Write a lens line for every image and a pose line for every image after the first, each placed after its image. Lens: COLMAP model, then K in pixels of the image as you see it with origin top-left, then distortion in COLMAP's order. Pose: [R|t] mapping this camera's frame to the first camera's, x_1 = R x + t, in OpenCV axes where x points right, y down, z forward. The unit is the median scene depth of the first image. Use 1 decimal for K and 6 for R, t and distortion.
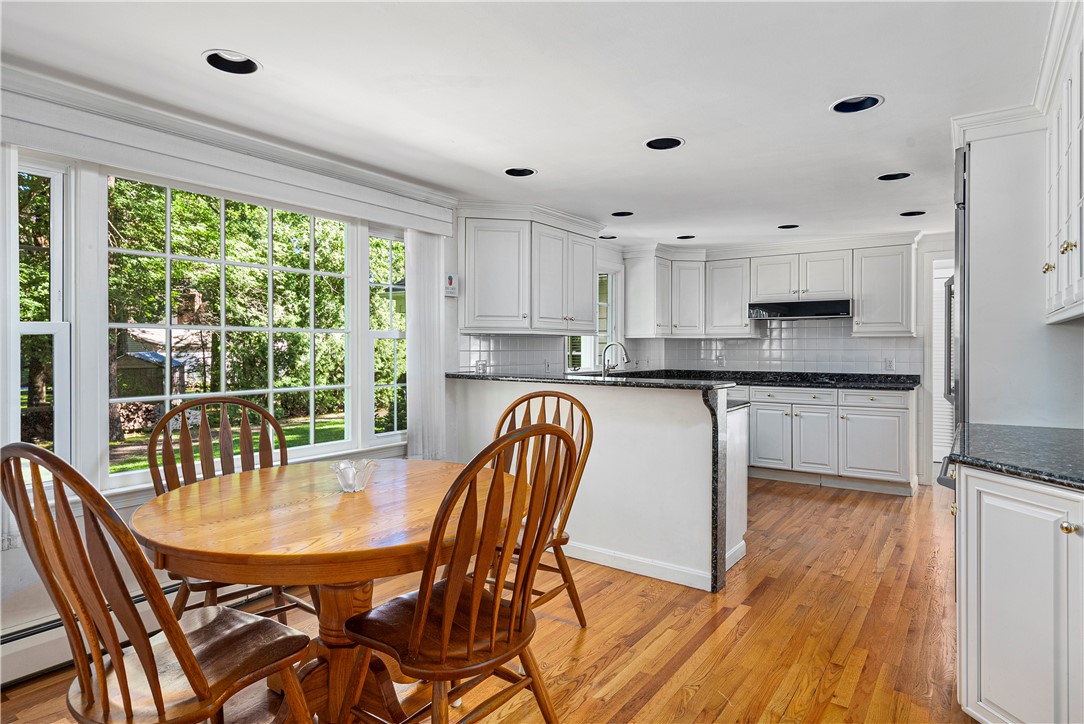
lens RADIAL K [[608.4, 0, 538.4], [0, 608.4, 347.7], [0, 0, 1]] dist [0.000502, 0.000542]
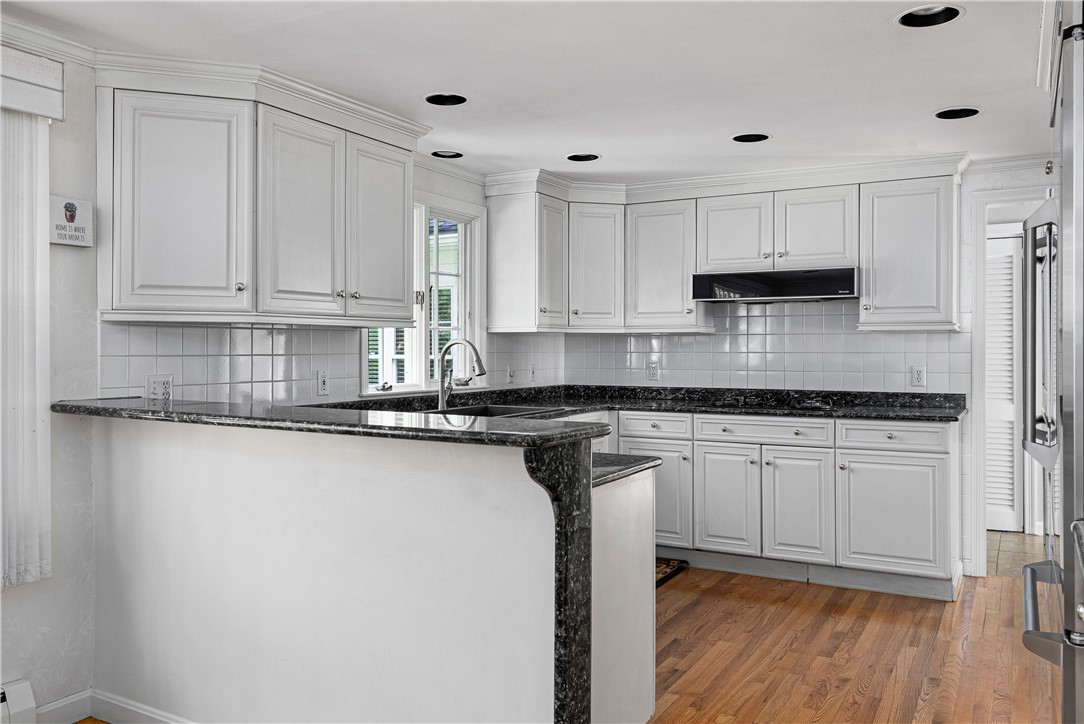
lens RADIAL K [[854.9, 0, 540.1], [0, 854.9, 342.9], [0, 0, 1]] dist [0.001976, 0.000746]
pose [[0.993802, 0.000164, 0.111162, 0.113631], [0.000520, 0.999981, -0.006125, -0.000887], [-0.111161, 0.006145, 0.993783, 0.203554]]
